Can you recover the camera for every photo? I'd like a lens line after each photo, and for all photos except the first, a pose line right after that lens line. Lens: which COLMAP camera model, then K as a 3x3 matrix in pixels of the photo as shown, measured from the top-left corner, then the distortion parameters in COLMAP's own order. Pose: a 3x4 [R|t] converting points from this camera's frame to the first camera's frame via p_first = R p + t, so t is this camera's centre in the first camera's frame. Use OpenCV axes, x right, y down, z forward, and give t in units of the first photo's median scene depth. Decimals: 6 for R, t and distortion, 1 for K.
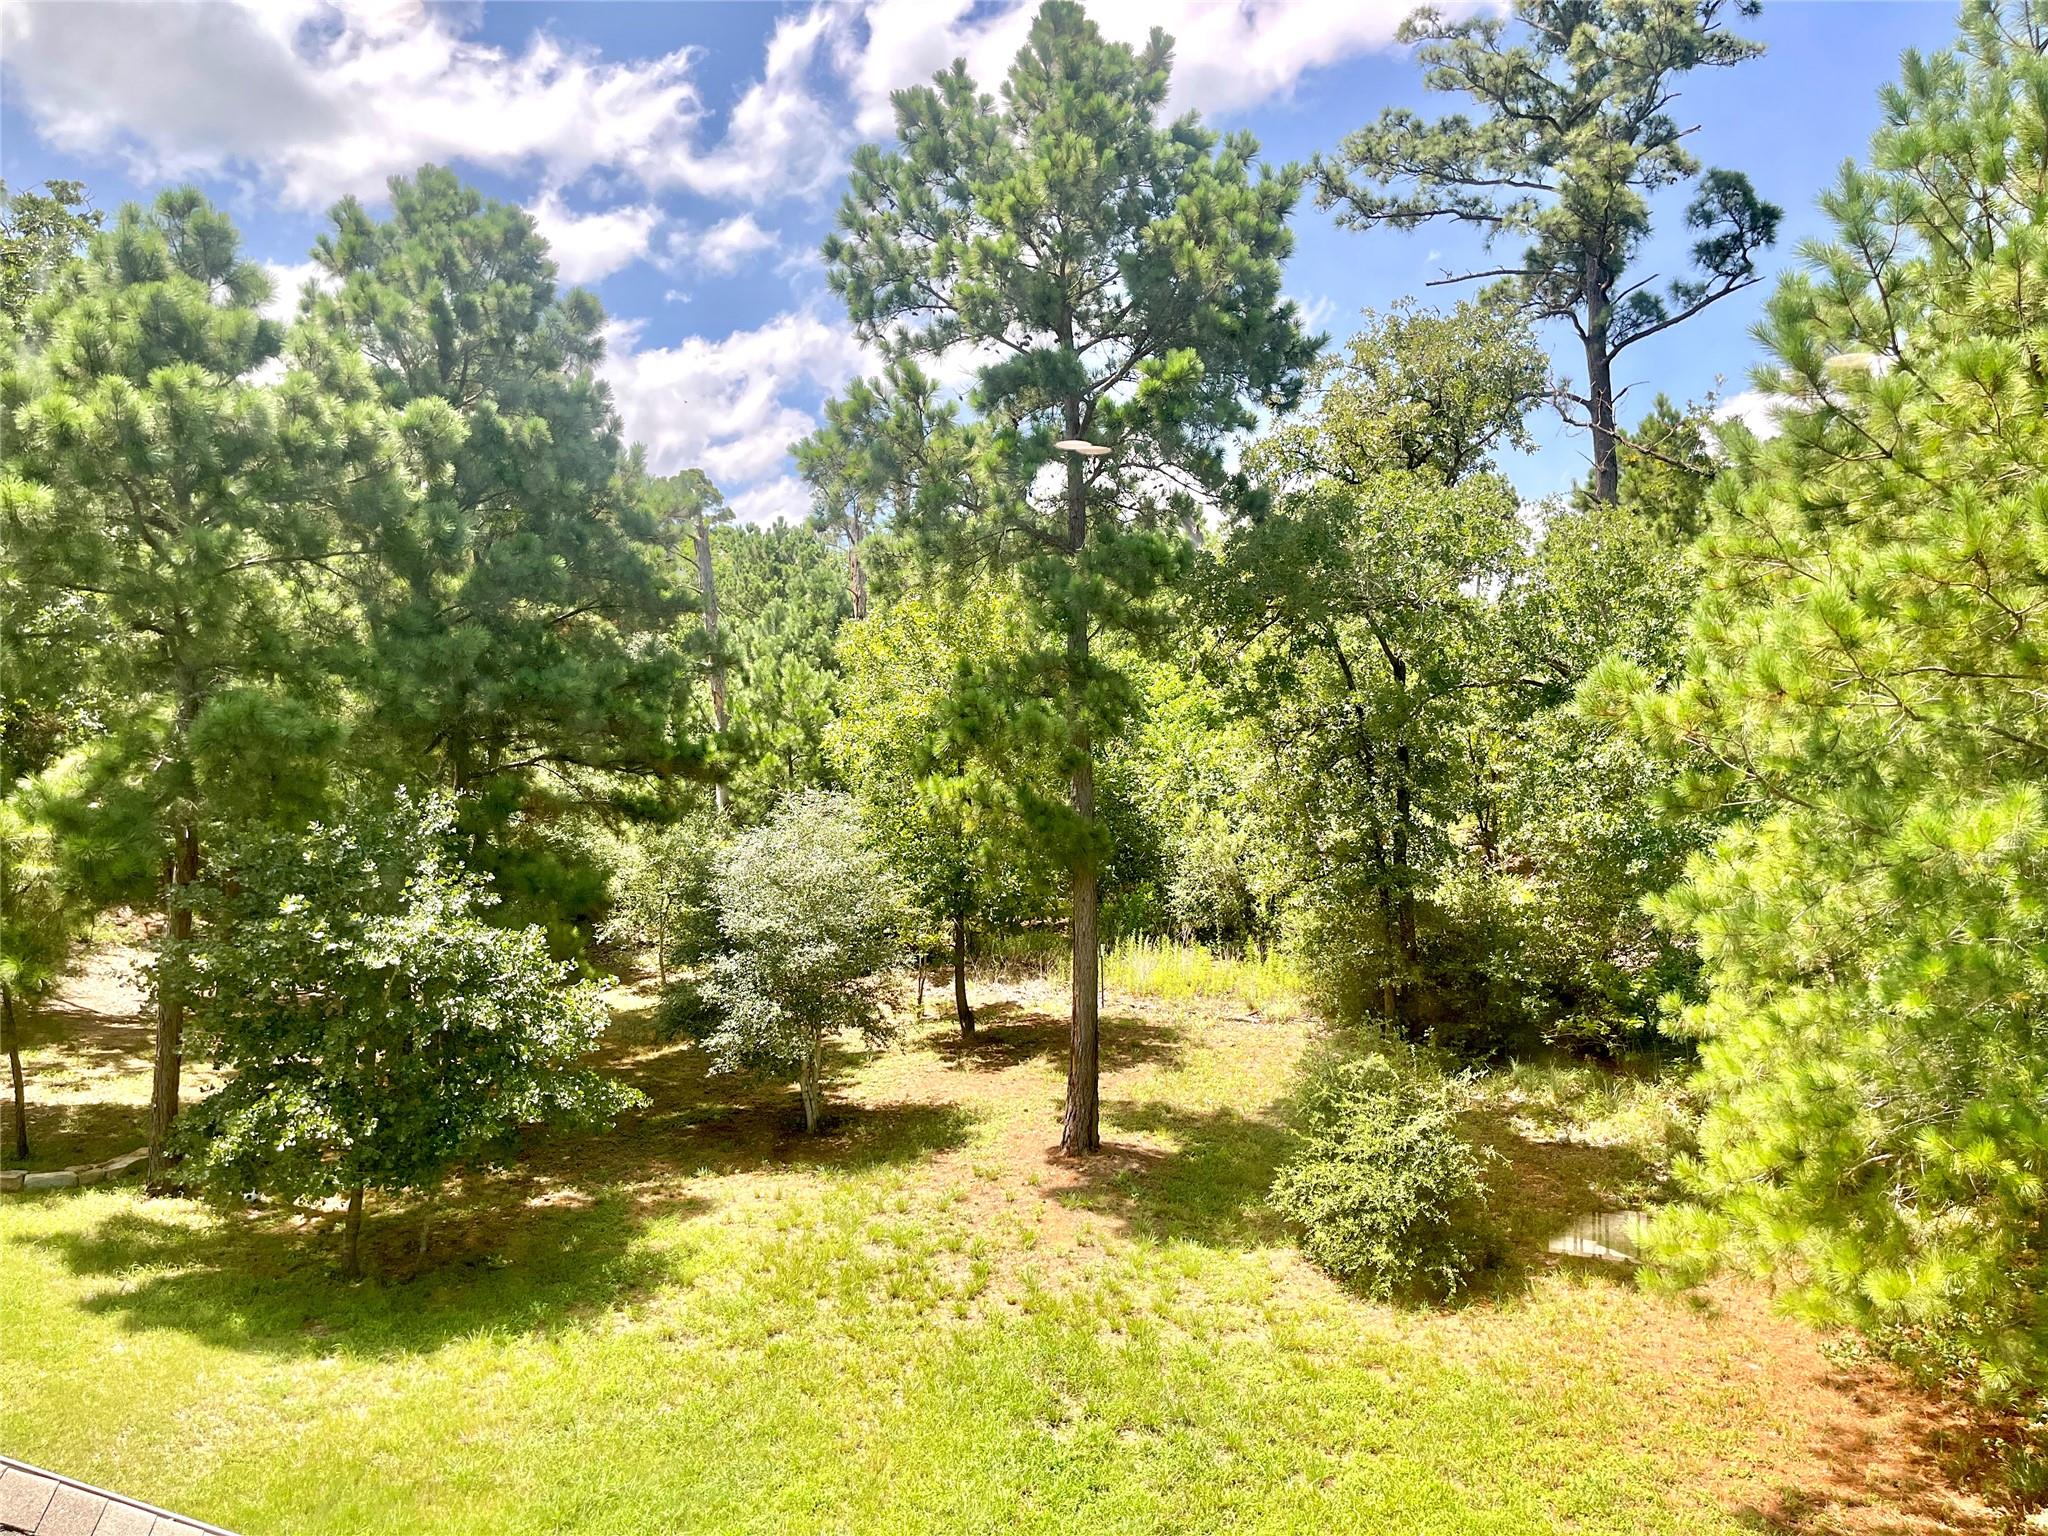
lens RADIAL K [[1553.8, 0, 1017.5], [0, 1553.8, 765.6], [0, 0, 1]] dist [0.040730, -0.000536]
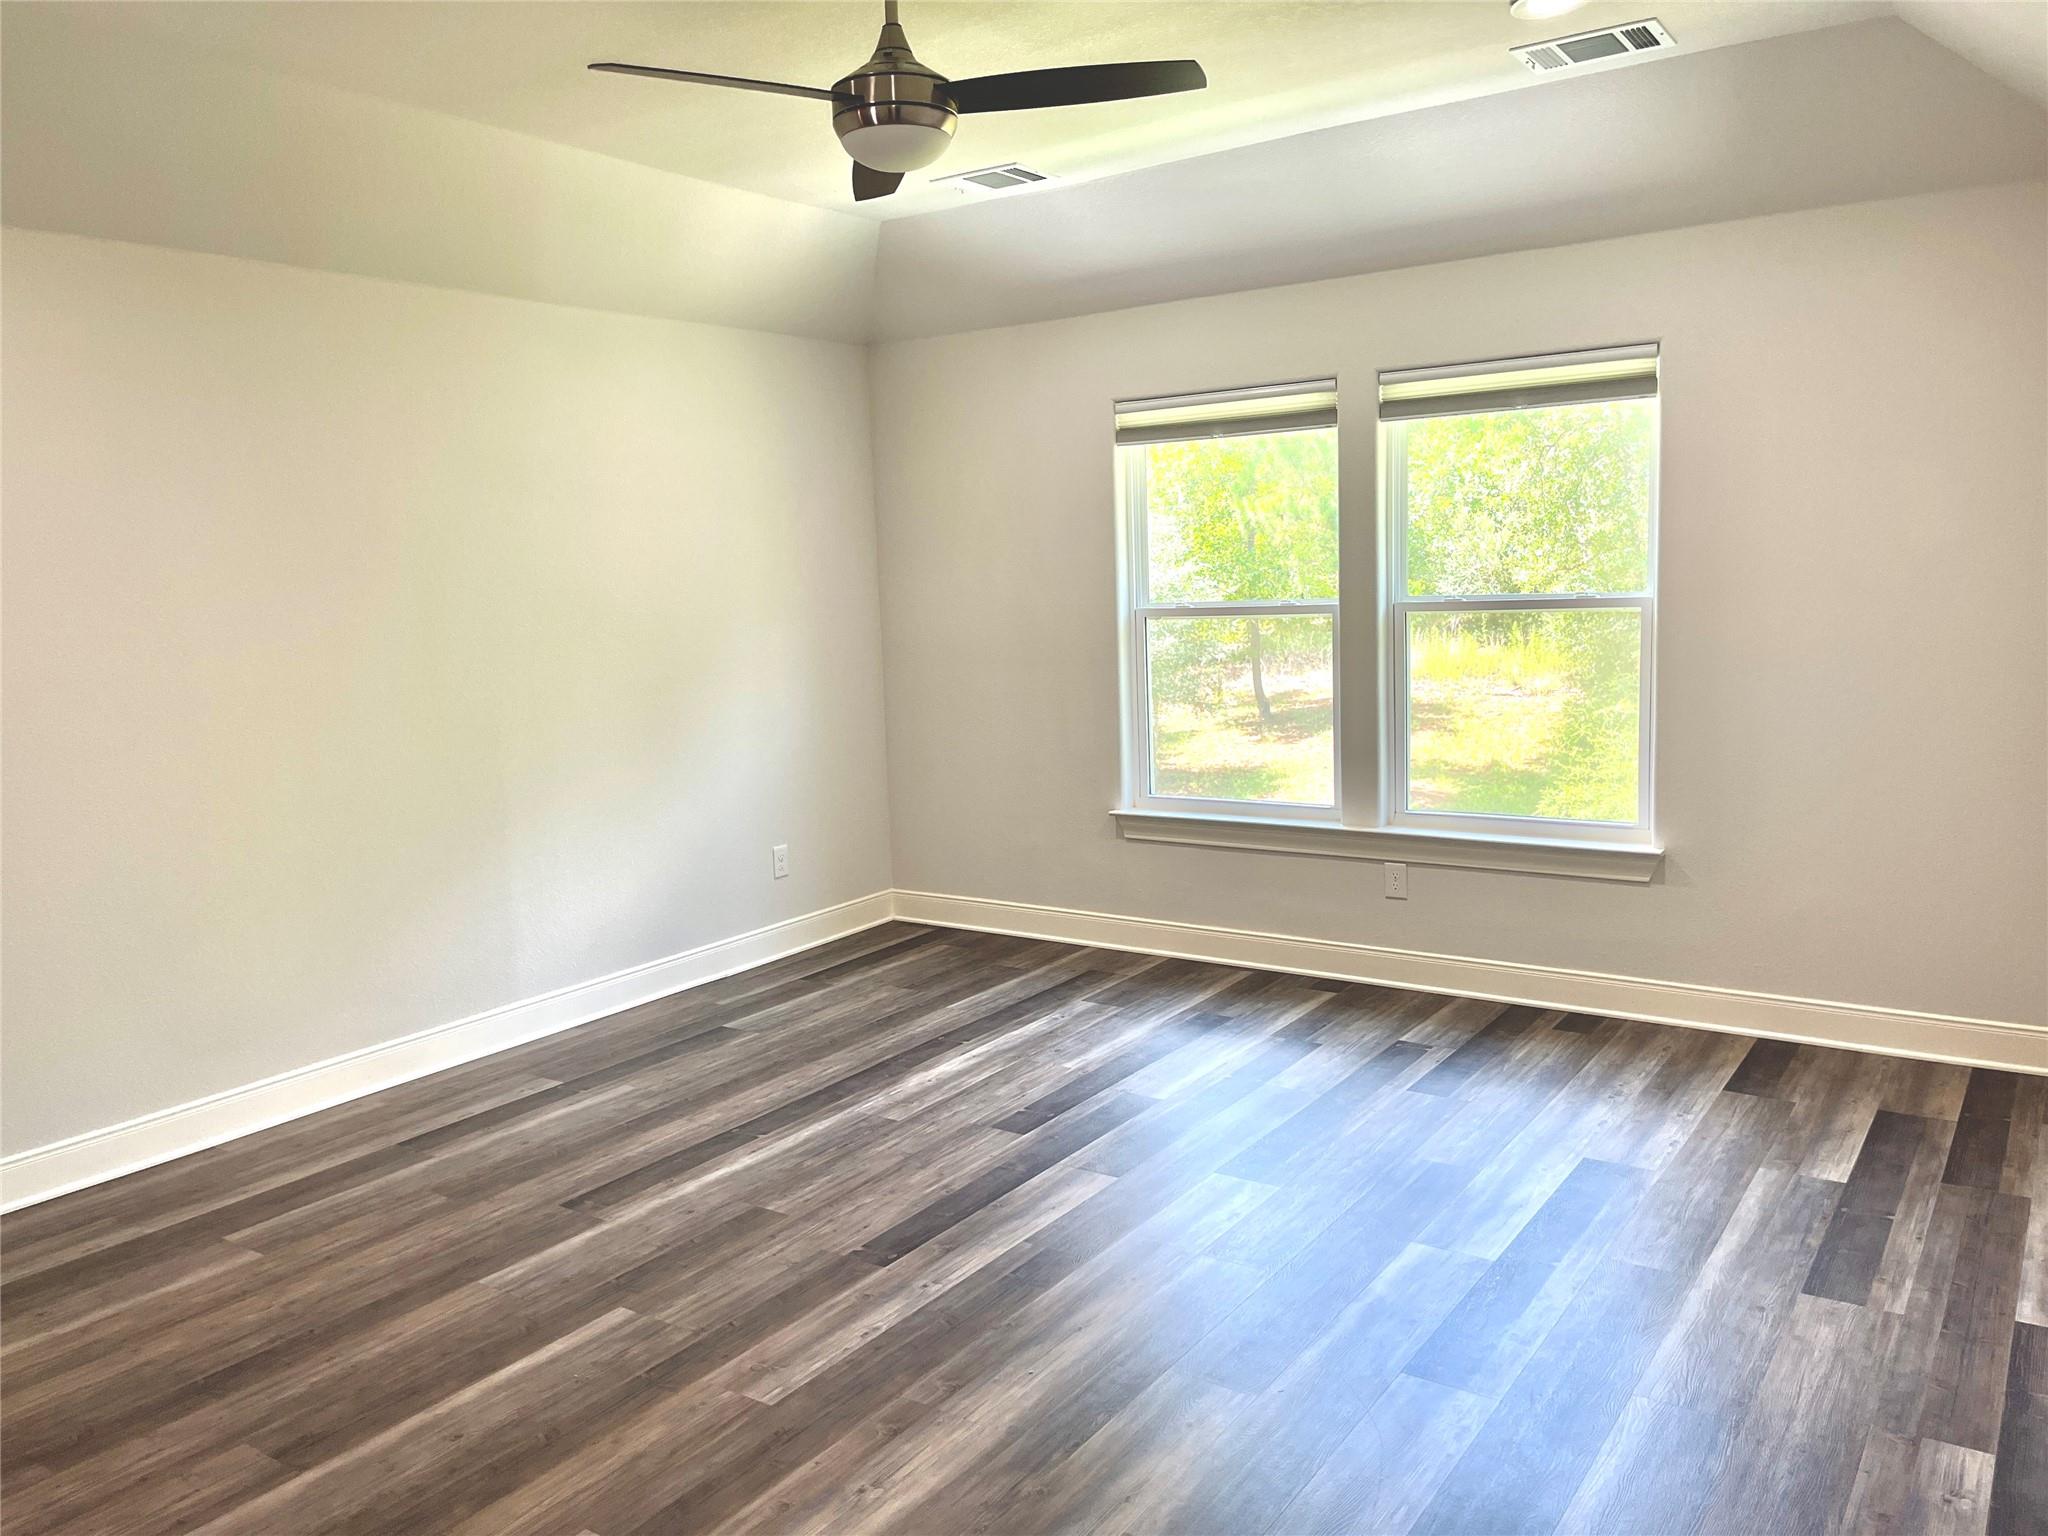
lens RADIAL K [[1553.8, 0, 1019.3], [0, 1553.8, 764.9], [0, 0, 1]] dist [0.040730, -0.000536]
pose [[0.987660, -0.028855, -0.153933, -0.036556], [0.055564, 0.983503, 0.172145, -0.004121], [0.146427, -0.178574, 0.972970, -0.187294]]
